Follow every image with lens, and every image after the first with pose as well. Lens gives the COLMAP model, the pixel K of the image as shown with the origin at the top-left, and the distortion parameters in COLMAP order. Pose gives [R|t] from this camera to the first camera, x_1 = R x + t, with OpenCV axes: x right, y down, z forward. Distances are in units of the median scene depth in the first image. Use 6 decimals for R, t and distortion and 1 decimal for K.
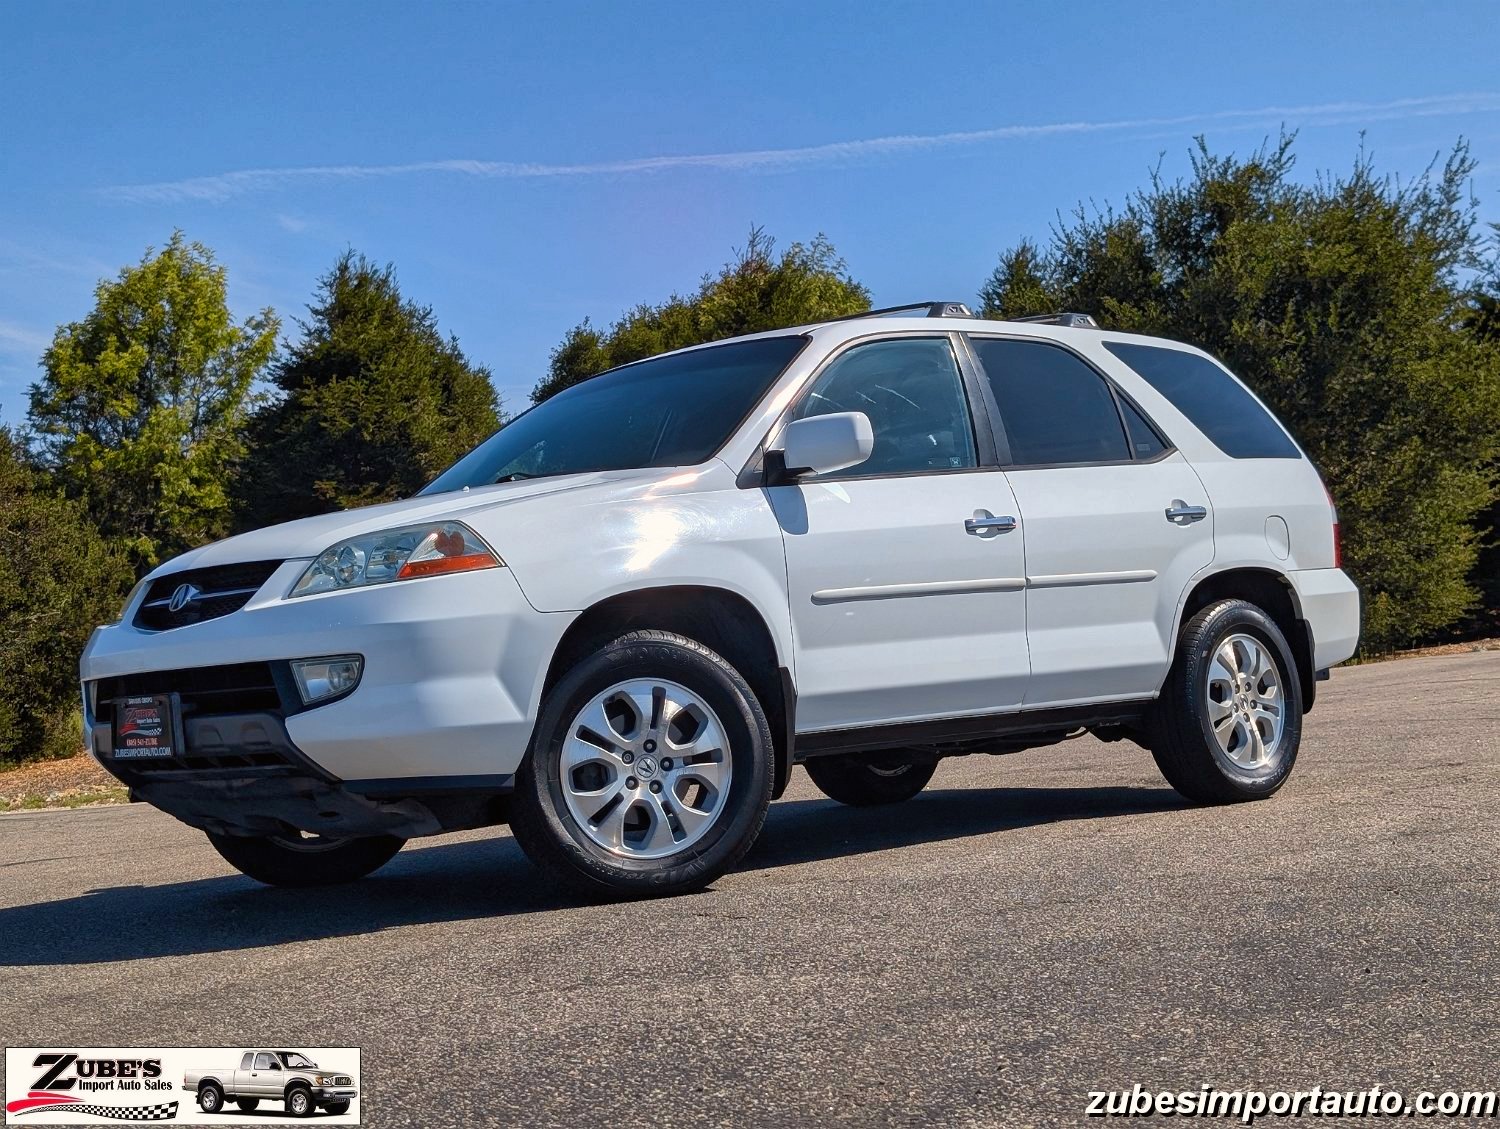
lens RADIAL K [[2106.6, 0, 750.0], [0, 2106.6, 564.5], [0, 0, 1]] dist [0.253336, -1.063827]
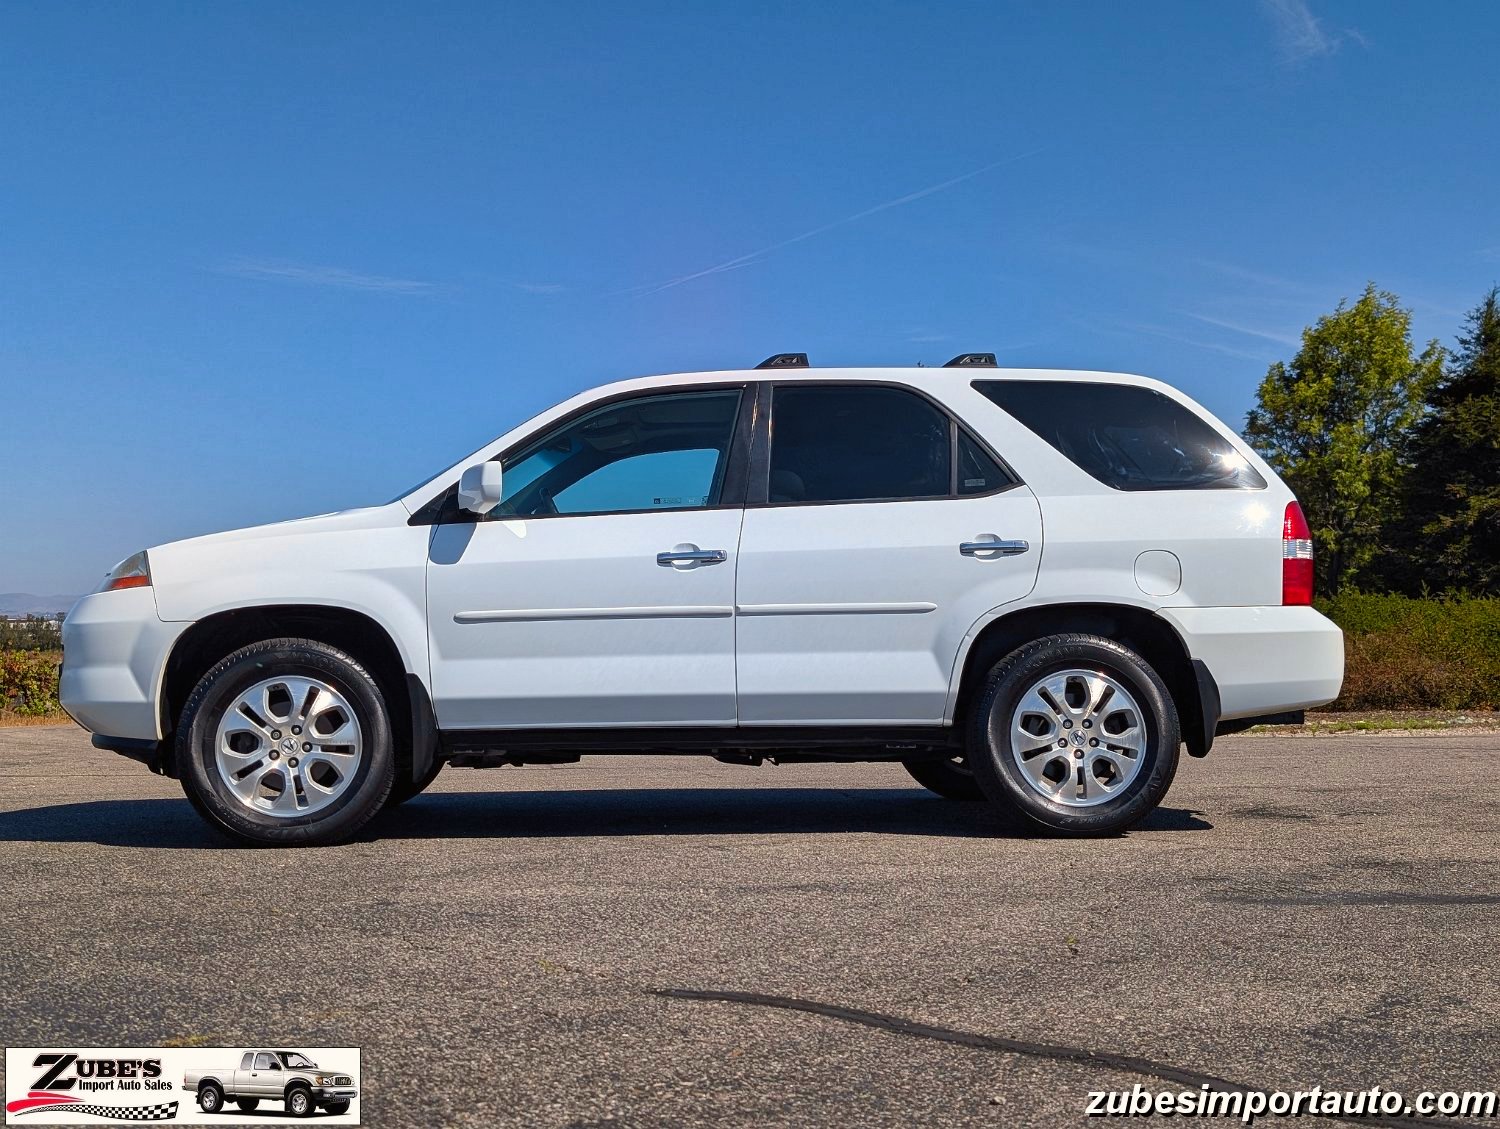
lens RADIAL K [[1609.6, 0, 750.0], [0, 1609.6, 564.5], [0, 0, 1]] dist [0.124854, -0.370987]
pose [[0.758022, 0.026370, -0.651695, 0.615572], [-0.018191, 0.999648, 0.019291, -0.028616], [0.651975, -0.002768, 0.758236, 0.335189]]
